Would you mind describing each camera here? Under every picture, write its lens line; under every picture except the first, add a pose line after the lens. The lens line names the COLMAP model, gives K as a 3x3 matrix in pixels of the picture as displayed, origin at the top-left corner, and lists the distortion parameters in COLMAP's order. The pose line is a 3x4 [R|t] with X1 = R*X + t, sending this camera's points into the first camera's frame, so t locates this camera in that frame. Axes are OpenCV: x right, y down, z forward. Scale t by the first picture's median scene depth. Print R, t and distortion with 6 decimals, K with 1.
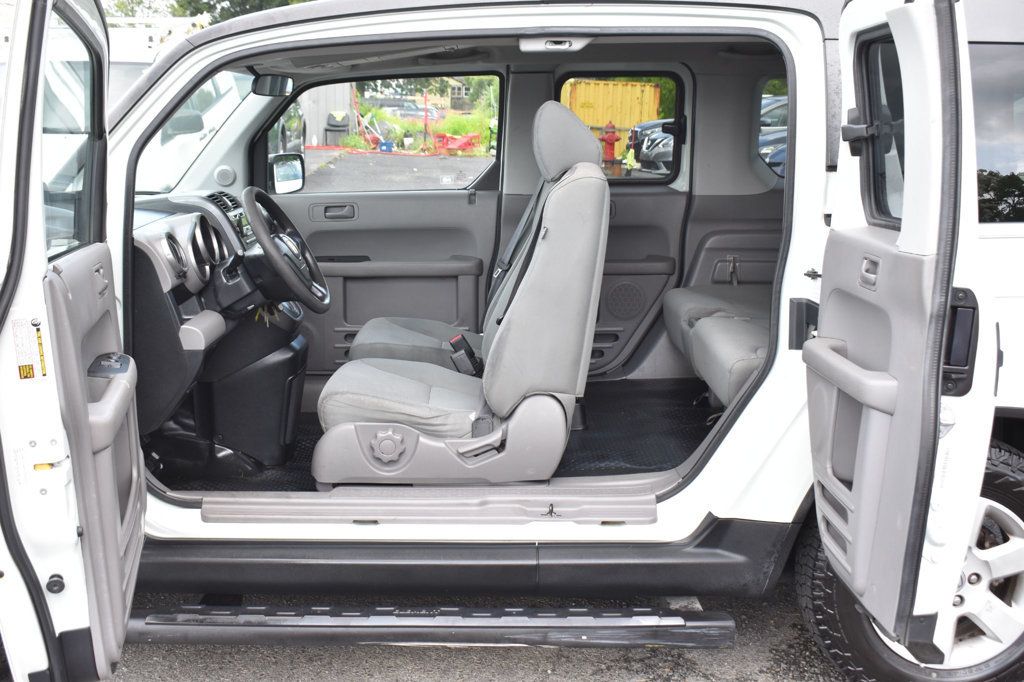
lens RADIAL K [[1213.6, 0, 514.5], [0, 1213.6, 340.6], [0, 0, 1]] dist [-0.056830, 0.000000]
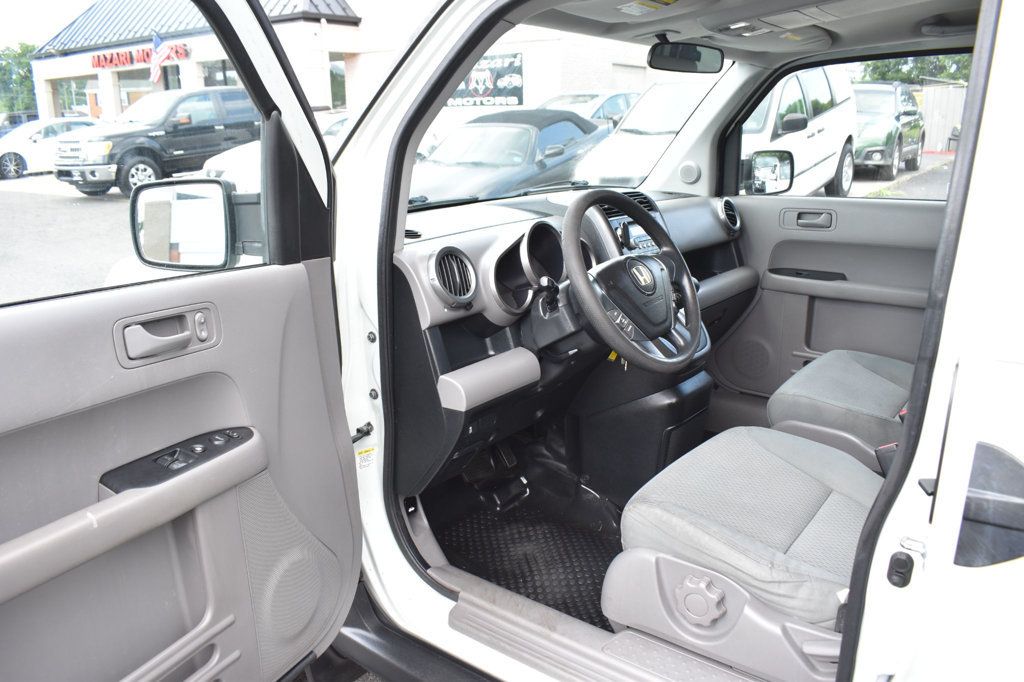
lens RADIAL K [[795.0, 0, 512.3], [0, 795.0, 341.7], [0, 0, 1]] dist [-0.106986, 0.024806]
pose [[0.779054, 0.152826, -0.608045, 0.050369], [-0.101759, 0.987799, 0.117895, -0.088336], [0.618643, -0.029973, 0.785100, 0.596194]]
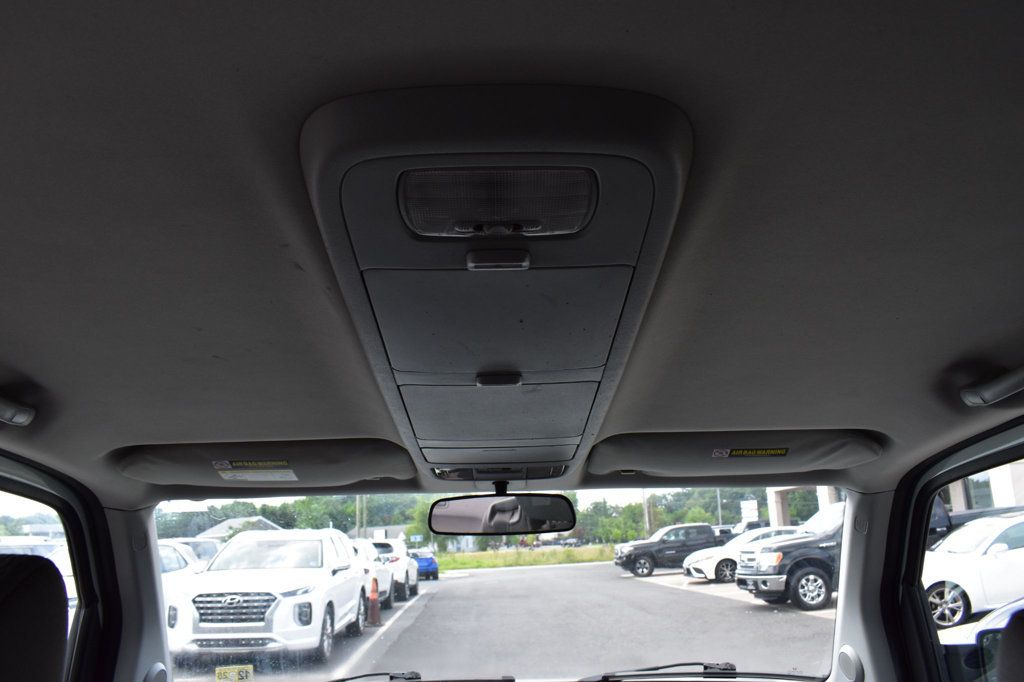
lens RADIAL K [[795.0, 0, 511.2], [0, 795.0, 367.5], [0, 0, 1]] dist [-0.106986, 0.024806]
pose [[-0.012191, -0.231890, -0.972666, 0.162149], [-0.157123, 0.961098, -0.227163, -0.211704], [0.987504, 0.150058, -0.048152, 1.111717]]
